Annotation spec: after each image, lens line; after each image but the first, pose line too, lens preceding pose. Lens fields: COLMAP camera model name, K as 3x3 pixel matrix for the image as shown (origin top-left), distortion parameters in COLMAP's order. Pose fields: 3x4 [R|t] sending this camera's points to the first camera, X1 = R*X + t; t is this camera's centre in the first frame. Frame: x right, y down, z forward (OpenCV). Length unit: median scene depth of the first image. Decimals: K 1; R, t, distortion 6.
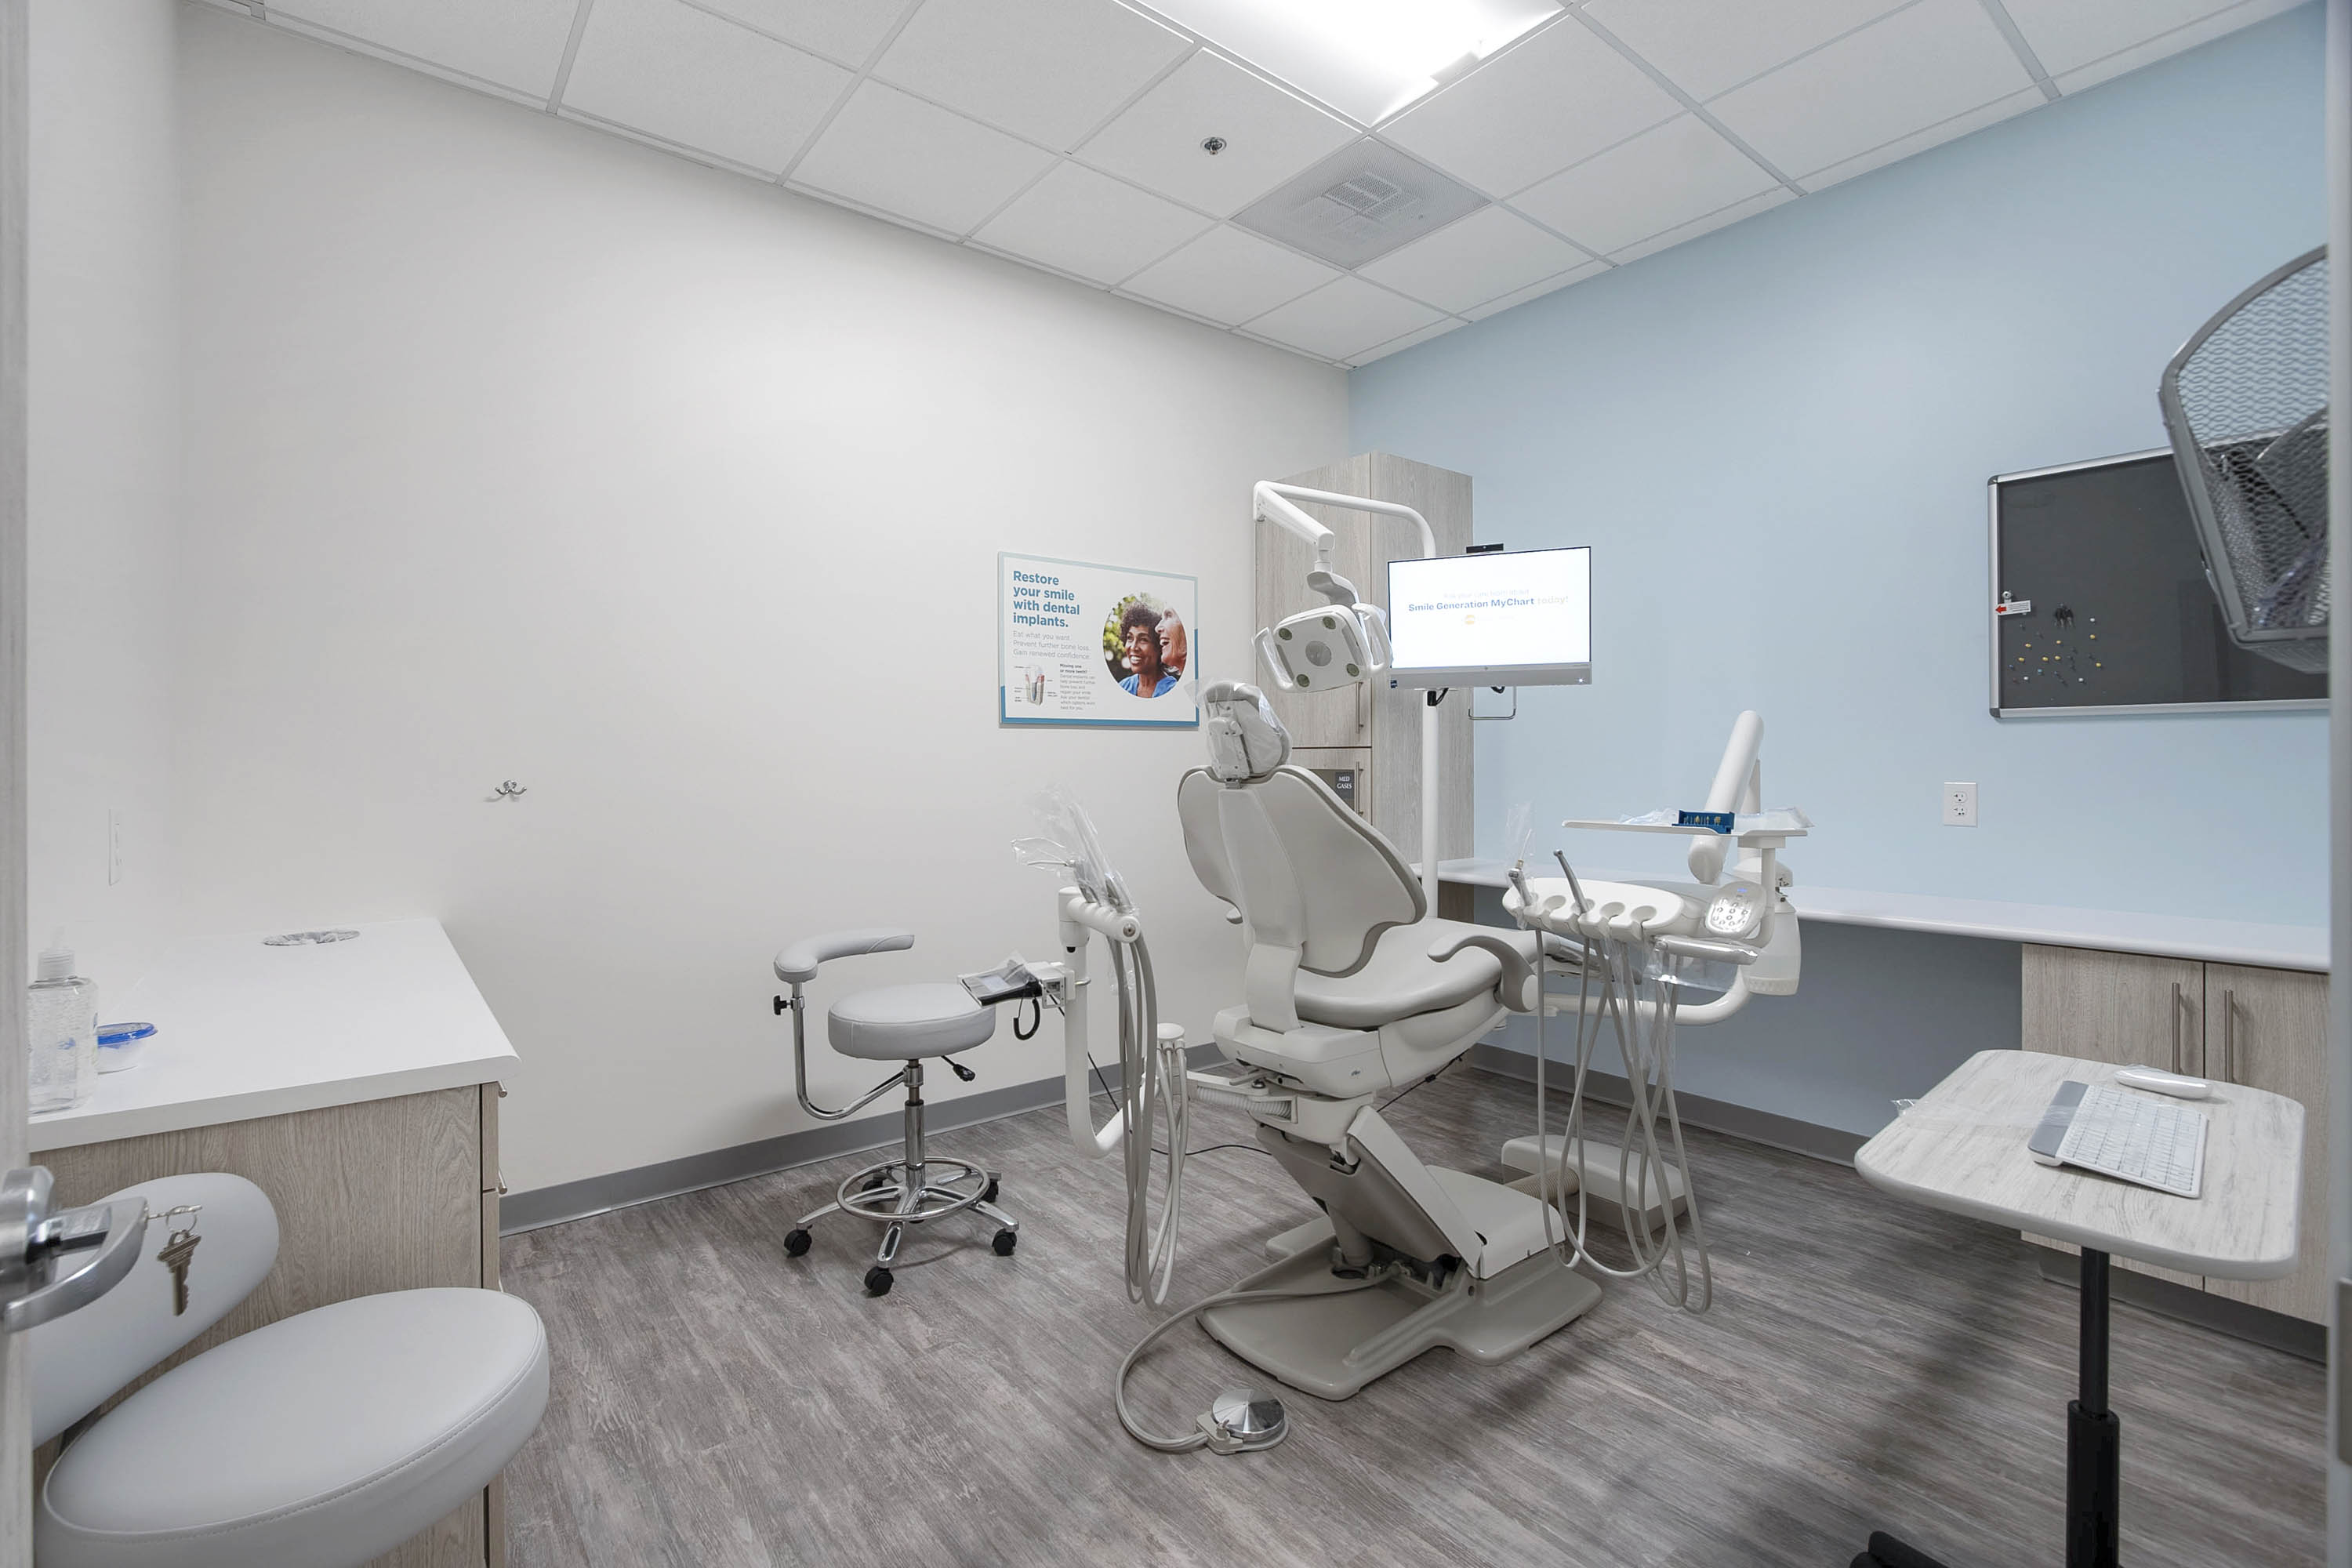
lens RADIAL K [[1056.4, 0, 1147.7], [0, 1056.4, 784.1], [0, 0, 1]] dist [-0.019426, -0.000584]
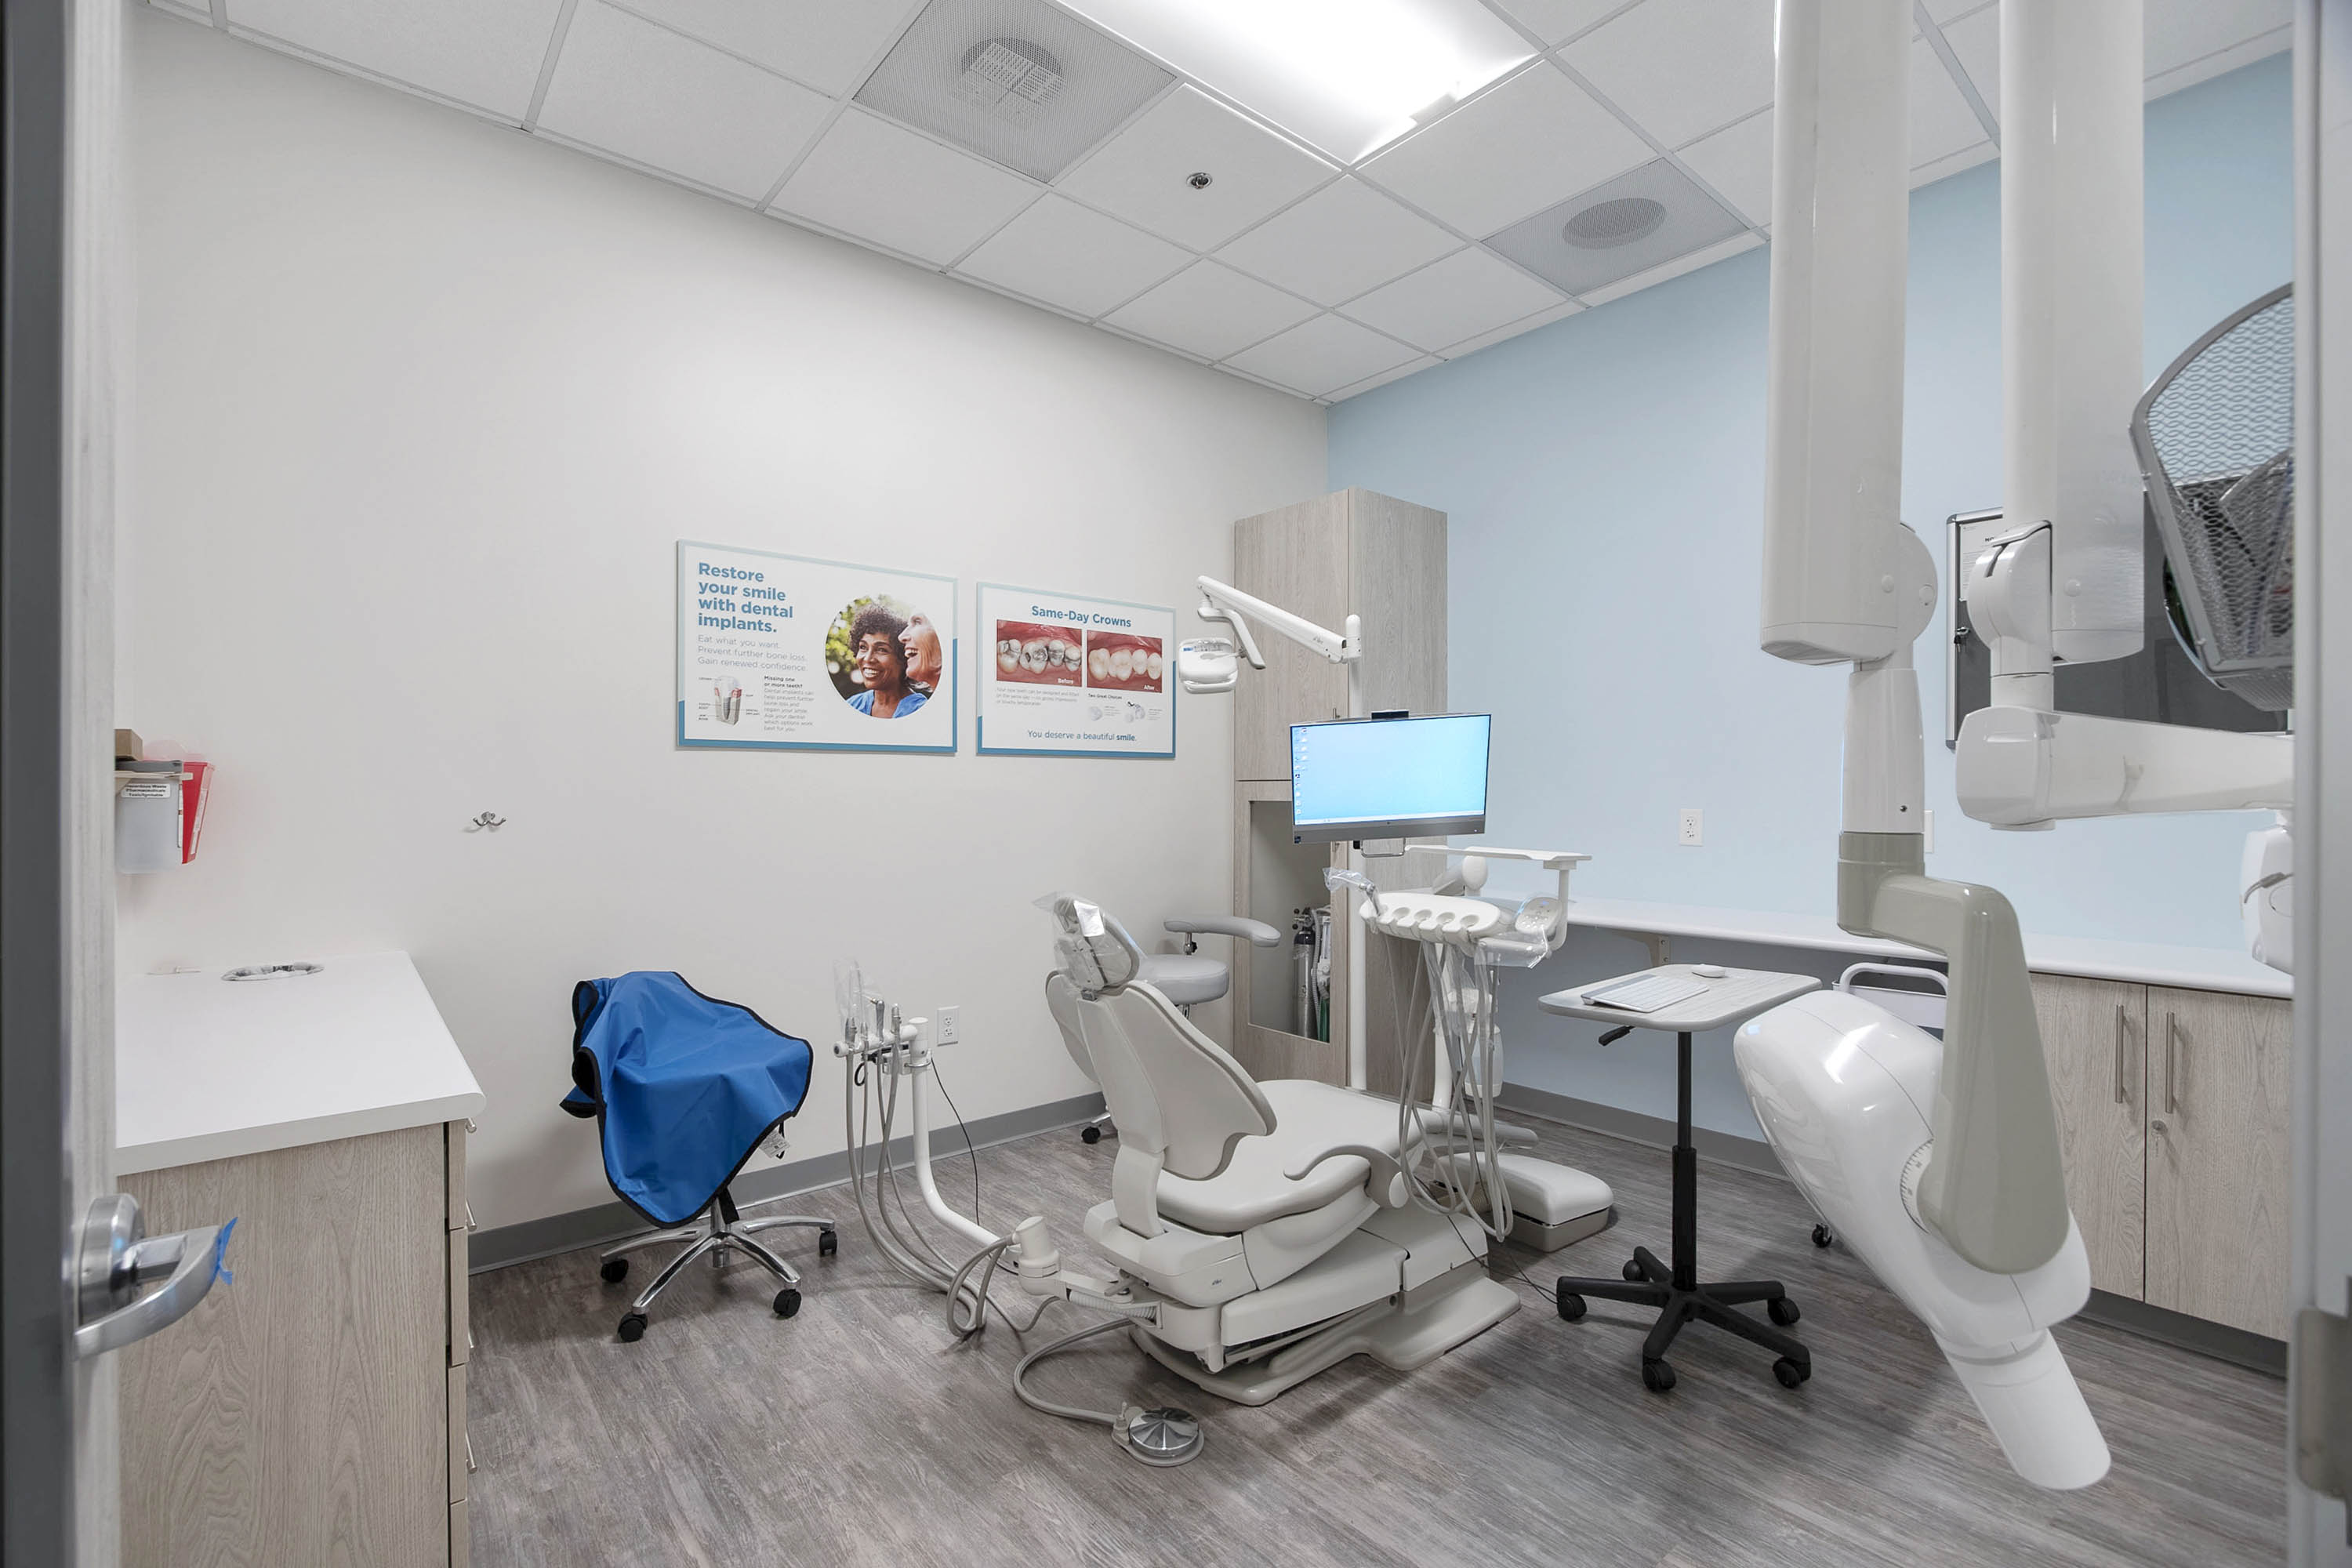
lens RADIAL K [[1048.9, 0, 1152.2], [0, 1048.9, 800.1], [0, 0, 1]] dist [-0.013898, 0.000939]
pose [[0.999820, 0.009902, 0.016177, 0.202874], [-0.009651, 0.999833, -0.015512, -0.005310], [-0.016328, 0.015353, 0.999749, 0.160037]]
